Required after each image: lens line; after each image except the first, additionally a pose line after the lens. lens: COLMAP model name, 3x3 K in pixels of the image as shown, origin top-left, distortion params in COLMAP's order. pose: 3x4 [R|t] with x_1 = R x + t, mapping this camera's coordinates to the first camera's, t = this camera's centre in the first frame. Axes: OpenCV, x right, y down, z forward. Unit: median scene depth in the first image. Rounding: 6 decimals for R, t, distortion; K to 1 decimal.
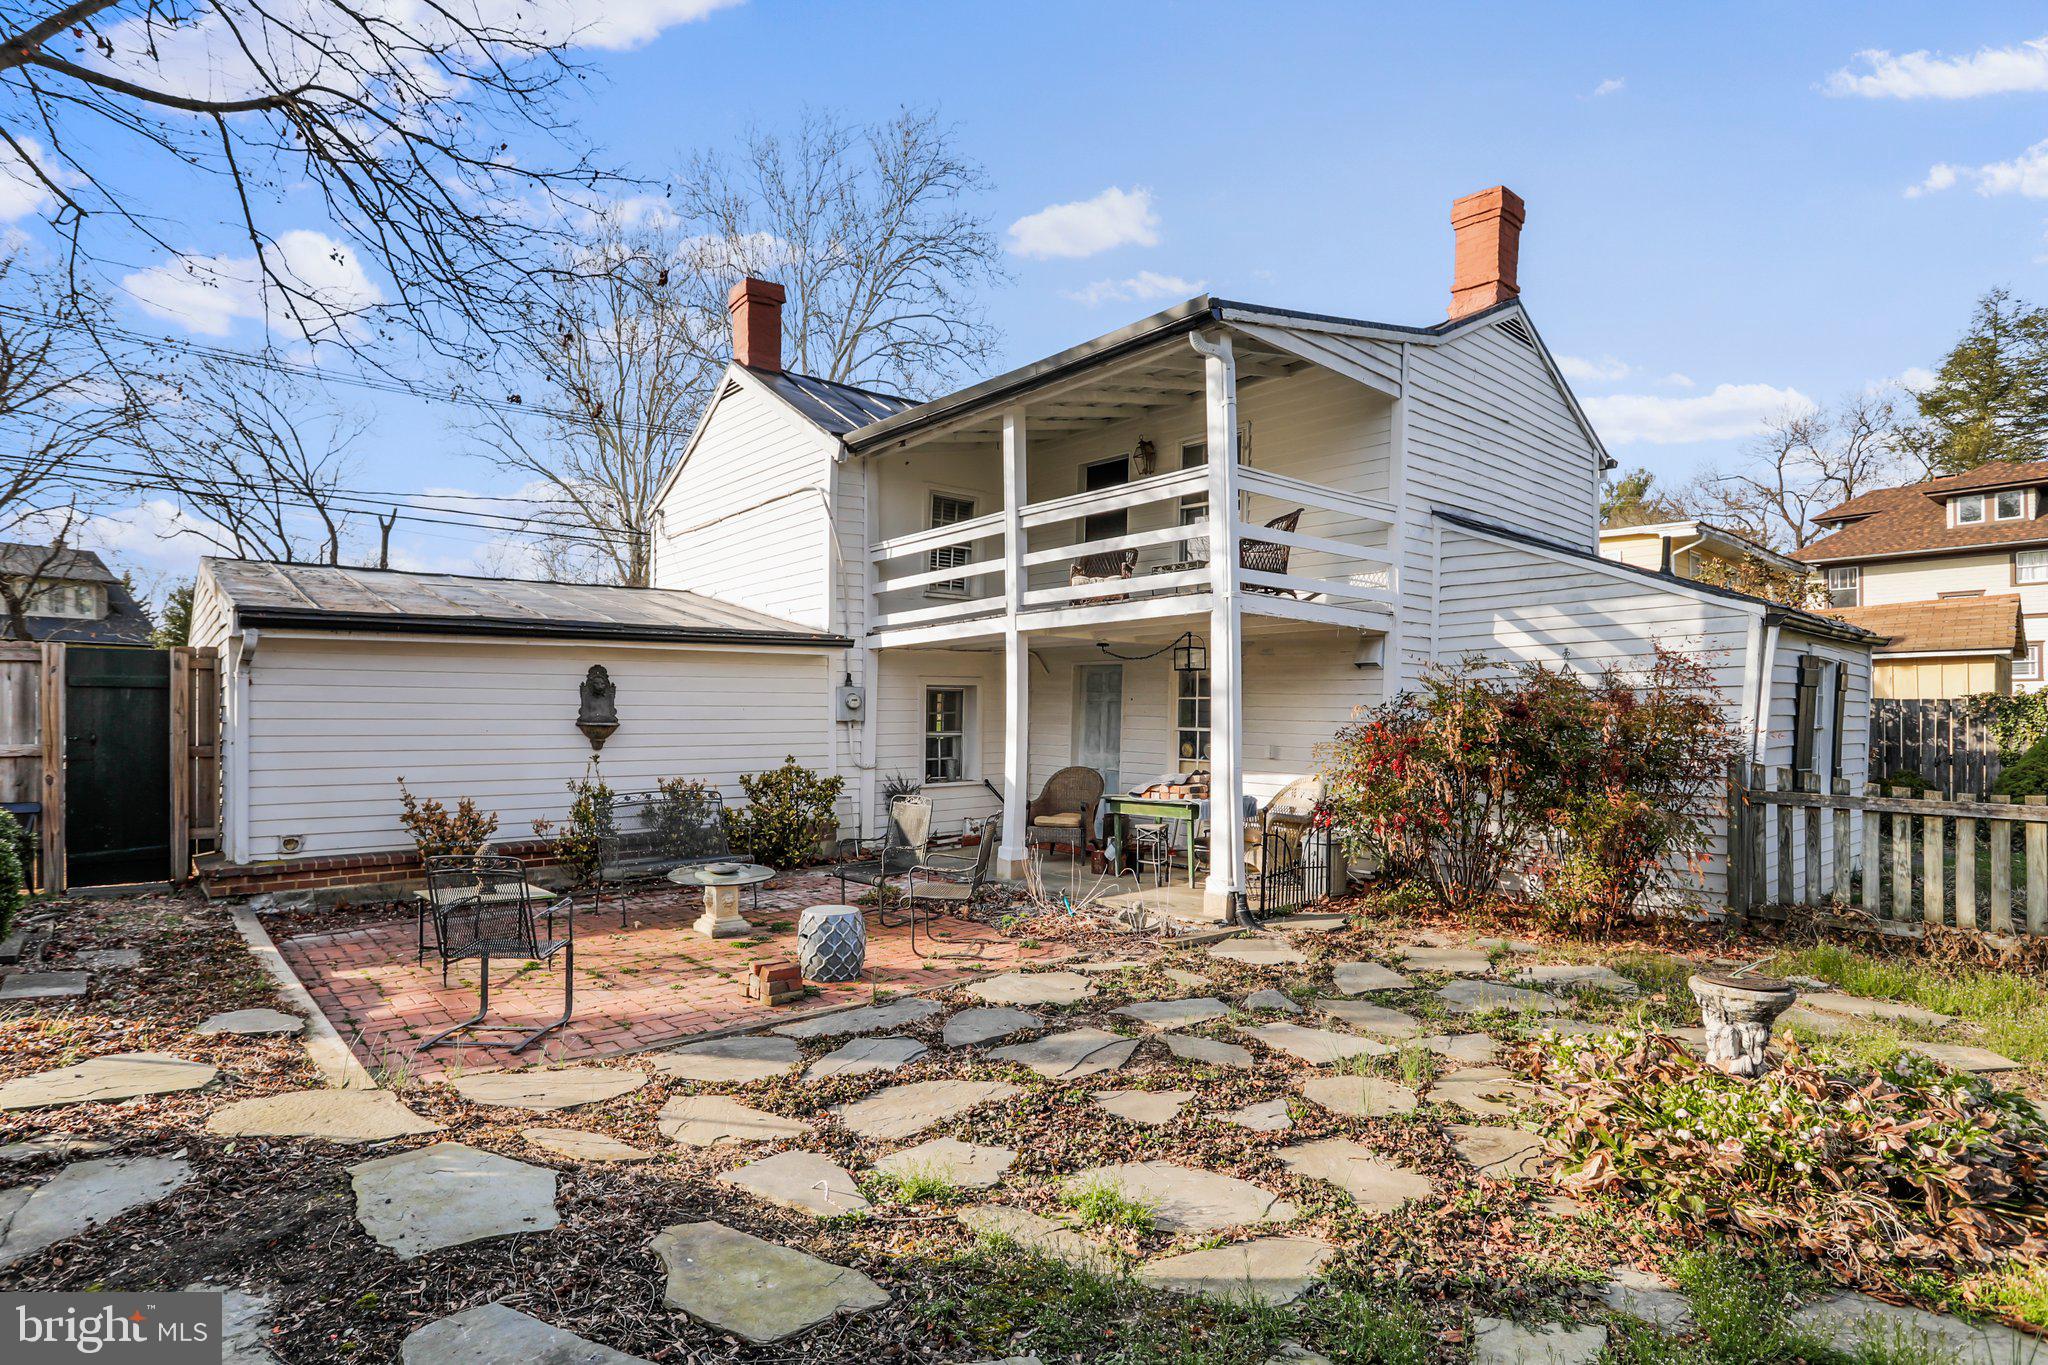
lens RADIAL K [[1027.6, 0, 1024.0], [0, 1027.6, 682.5], [0, 0, 1]] dist [-0.001811, -0.000195]
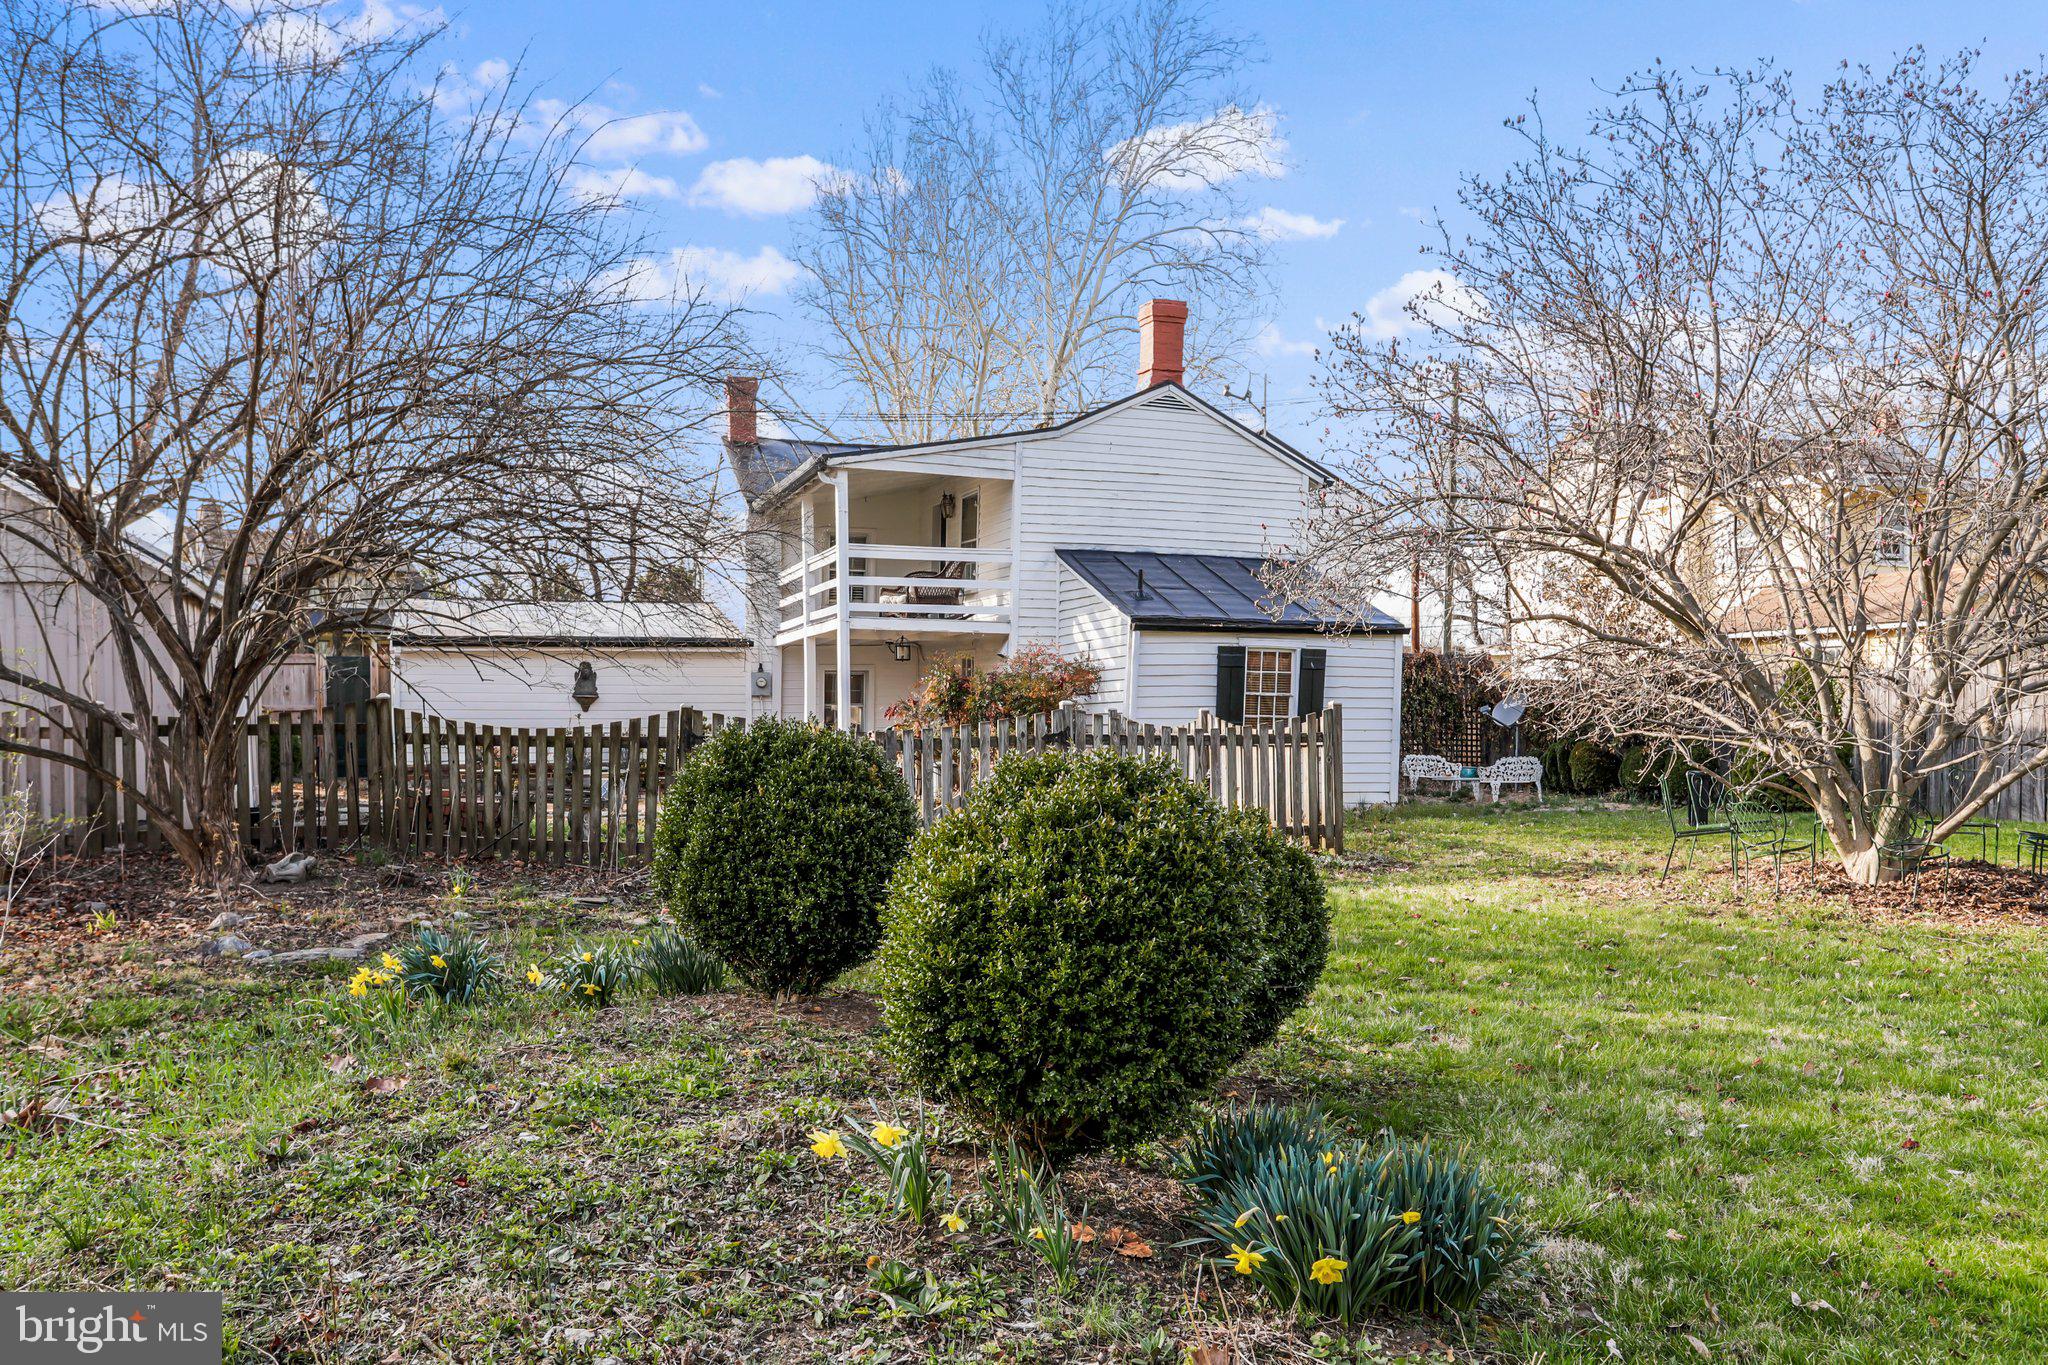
lens RADIAL K [[1616.0, 0, 1024.0], [0, 1616.0, 682.5], [0, 0, 1]] dist [0.004494, 0.001394]
pose [[0.934972, -0.006621, -0.354659, 1.168652], [0.012806, 0.999804, 0.015096, -0.013021], [0.354489, -0.018657, 0.934874, -1.185581]]
